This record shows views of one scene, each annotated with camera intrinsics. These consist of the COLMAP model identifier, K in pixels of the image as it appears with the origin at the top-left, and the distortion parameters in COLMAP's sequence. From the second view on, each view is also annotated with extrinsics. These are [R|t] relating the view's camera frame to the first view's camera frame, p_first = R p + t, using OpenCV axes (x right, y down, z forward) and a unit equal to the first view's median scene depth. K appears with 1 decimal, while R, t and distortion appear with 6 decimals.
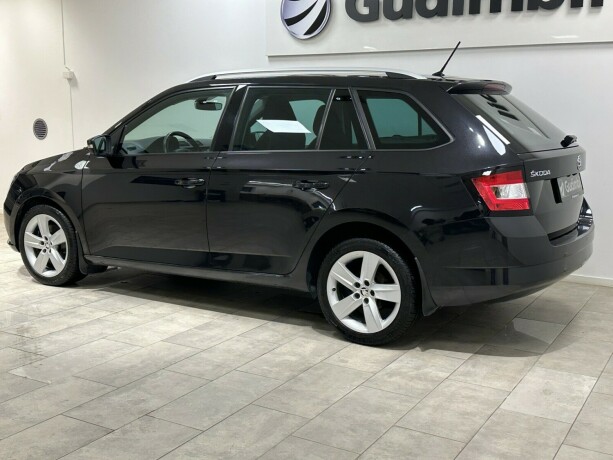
lens RADIAL K [[725.9, 0, 306.5], [0, 725.9, 230.0], [0, 0, 1]] dist [0.209593, -0.452728]
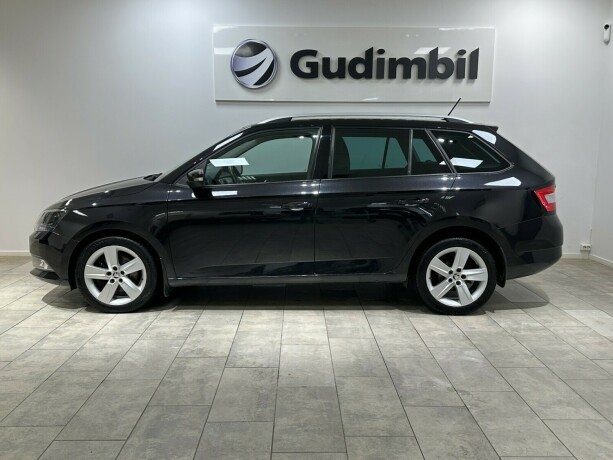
lens RADIAL K [[549.4, 0, 306.5], [0, 549.4, 230.0], [0, 0, 1]] dist [0.180211, -0.333769]
pose [[0.851898, -0.079681, 0.517611, -0.683422], [0.084078, 0.996346, 0.015000, -0.041788], [-0.516915, 0.030741, 0.855484, 0.238772]]
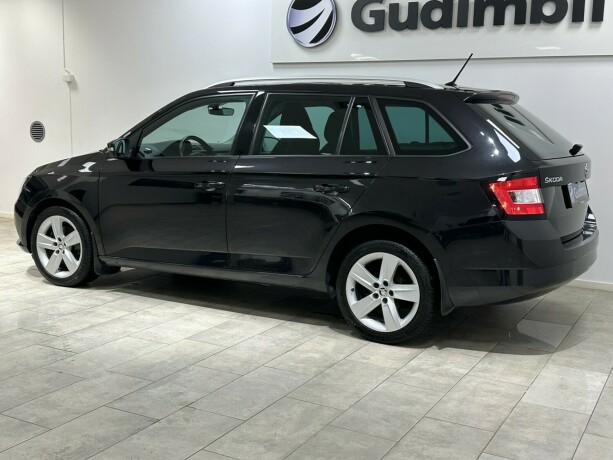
lens RADIAL K [[740.5, 0, 306.5], [0, 740.5, 223.2], [0, 0, 1]] dist [0.217705, -0.479227]
pose [[0.999330, 0.008809, 0.035522, -0.066785], [-0.008113, 0.999774, -0.019675, 0.008445], [-0.035687, 0.019373, 0.999175, -0.055430]]
